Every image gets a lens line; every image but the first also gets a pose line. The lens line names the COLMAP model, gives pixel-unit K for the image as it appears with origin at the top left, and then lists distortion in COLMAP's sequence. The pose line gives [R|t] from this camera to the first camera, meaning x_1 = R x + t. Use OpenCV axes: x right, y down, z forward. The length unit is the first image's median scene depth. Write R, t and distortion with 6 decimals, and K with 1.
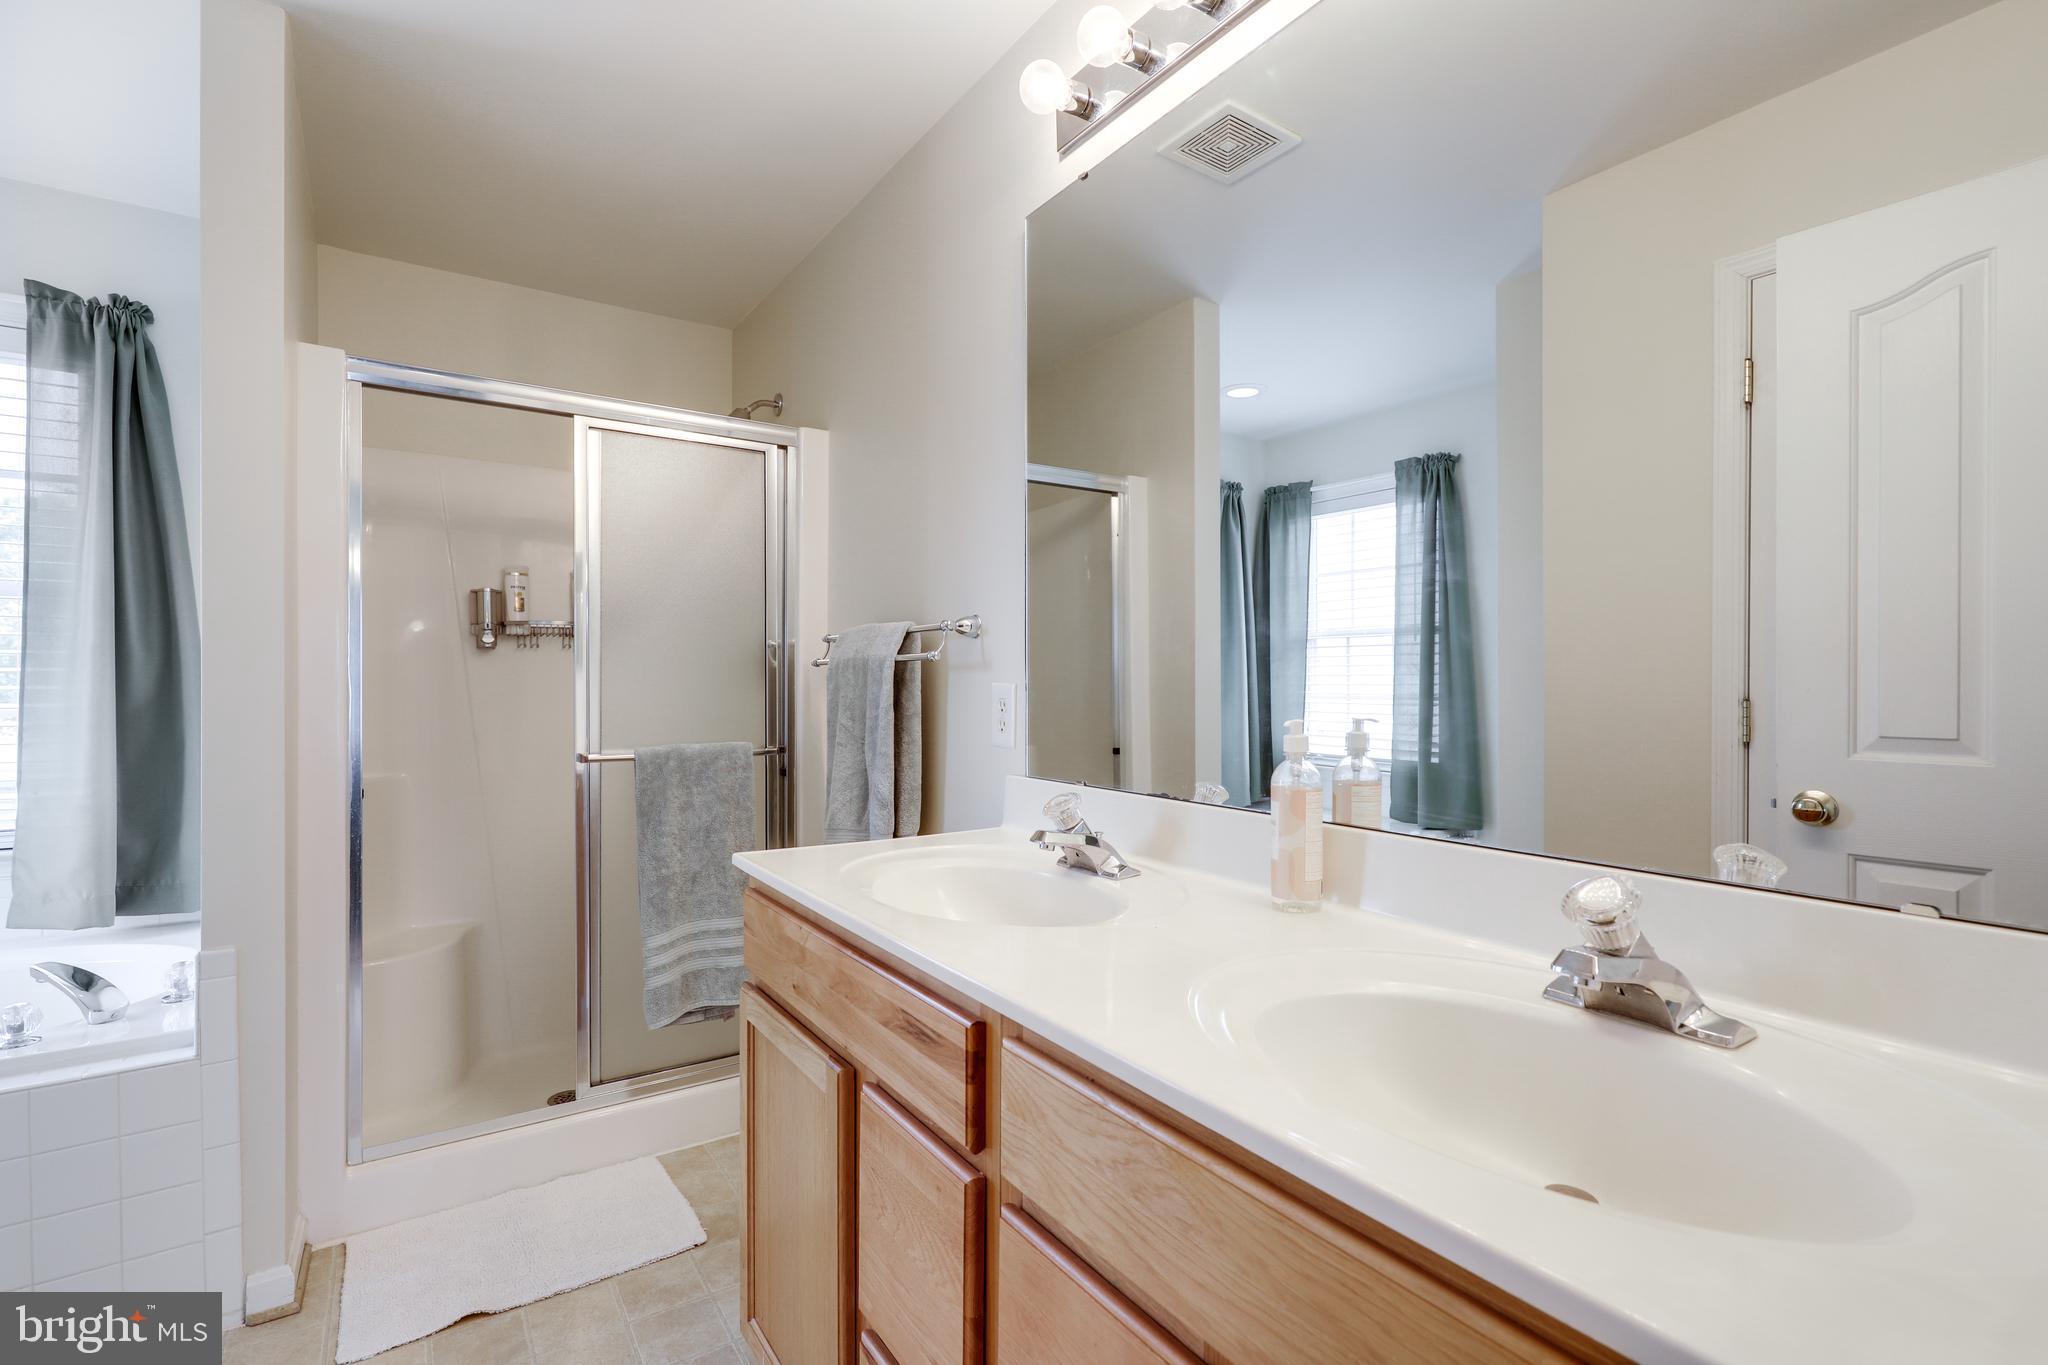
lens RADIAL K [[969.0, 0, 1023.8], [0, 969.0, 688.1], [0, 0, 1]] dist [0.003335, -0.001195]
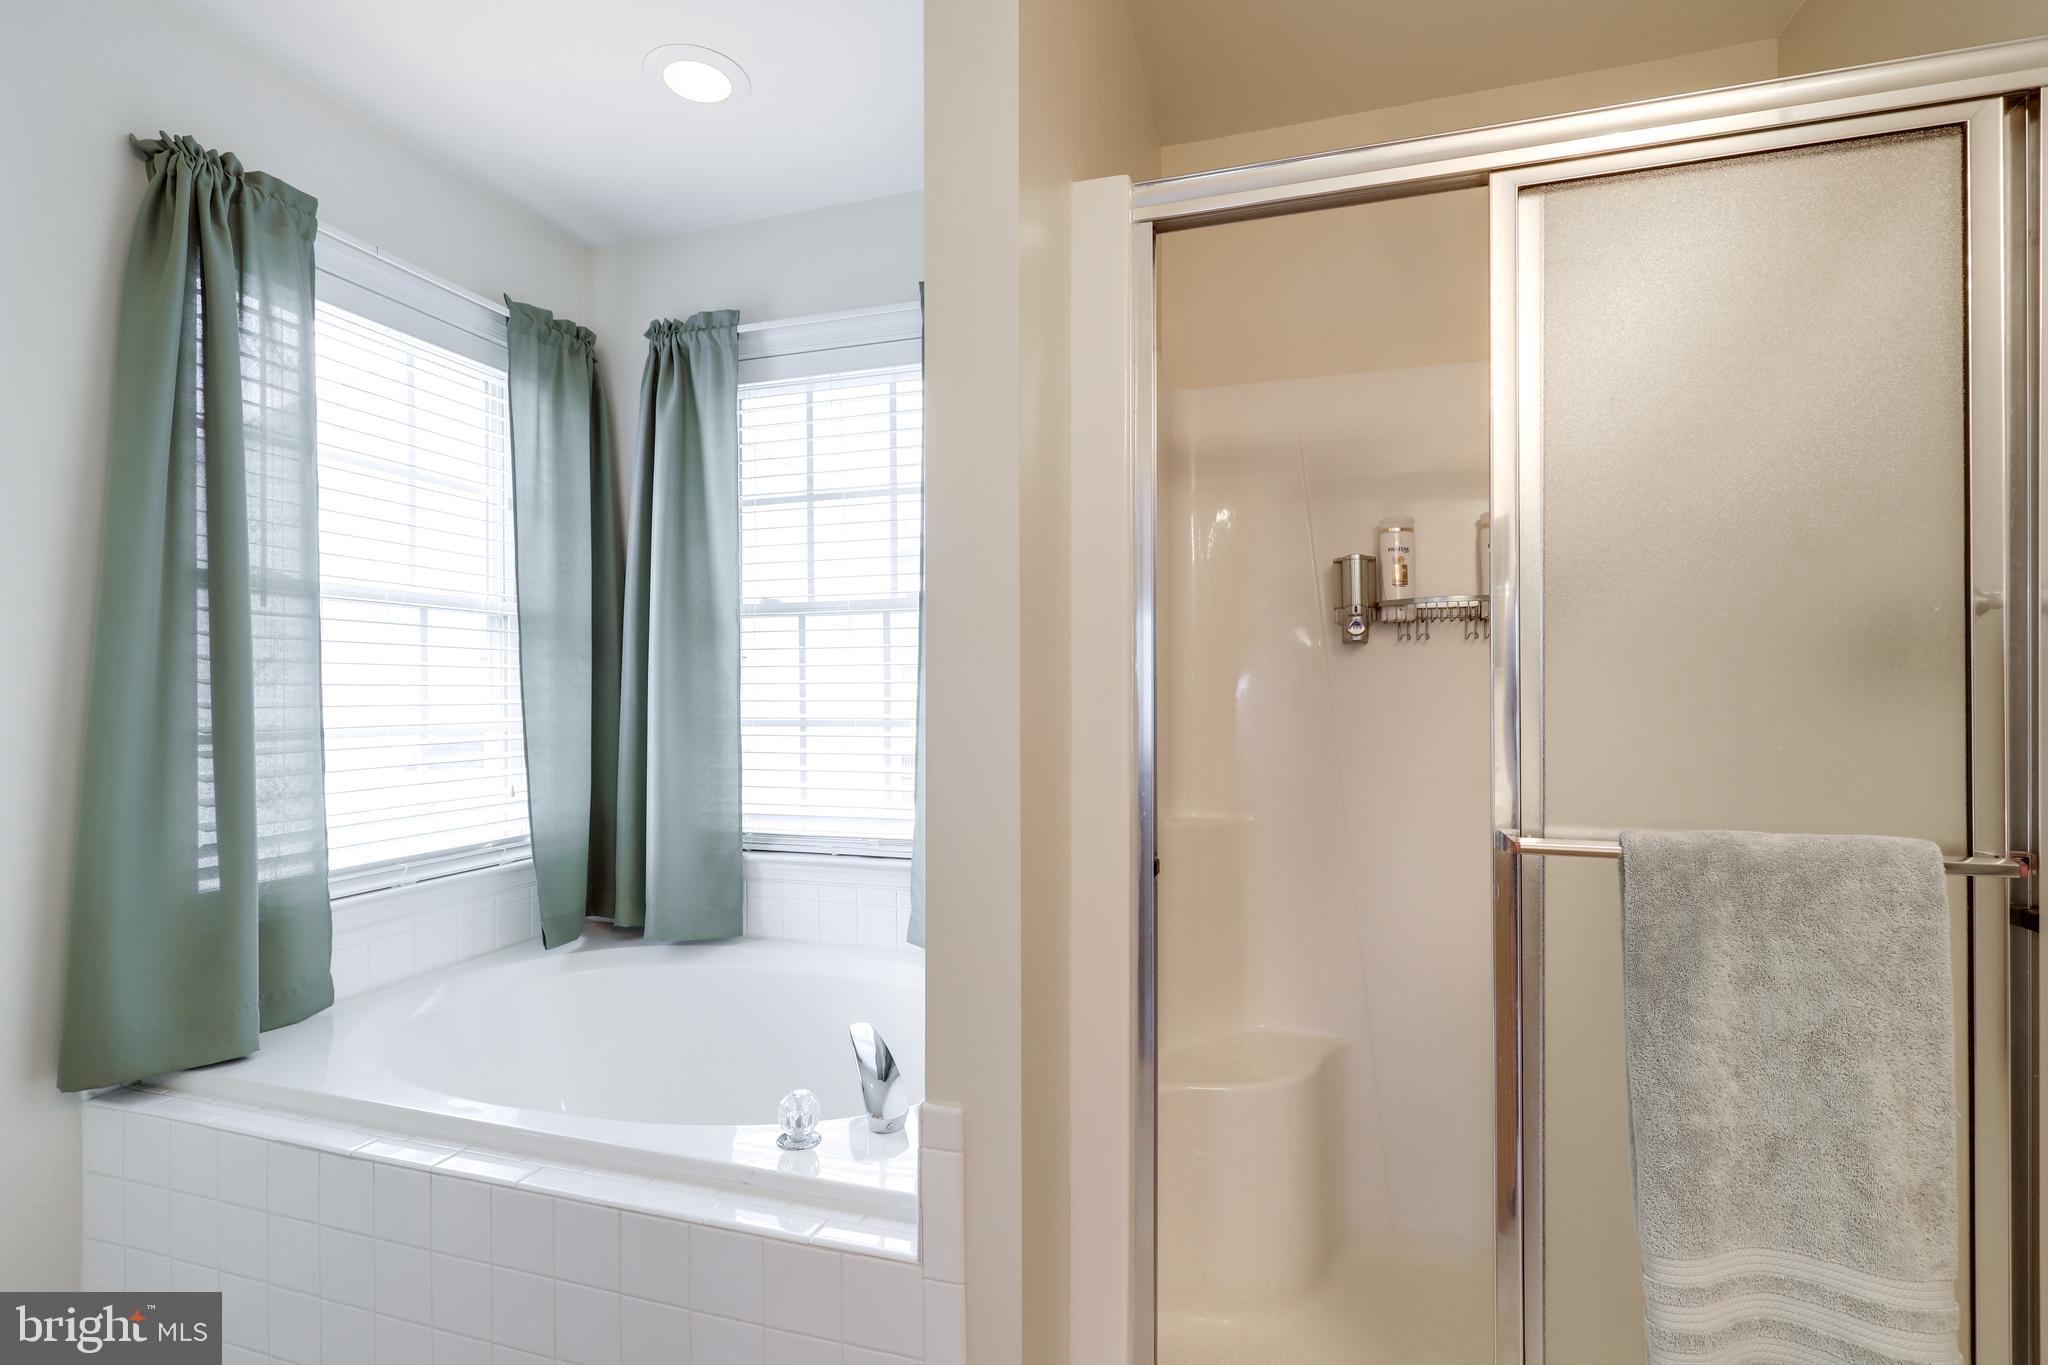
lens RADIAL K [[969.0, 0, 1010.4], [0, 969.0, 690.3], [0, 0, 1]] dist [0.003335, -0.001195]
pose [[0.637966, -0.002315, -0.770061, -0.217543], [-0.002009, 0.999987, -0.004670, -0.004174], [0.770062, 0.004527, 0.637953, 0.450210]]
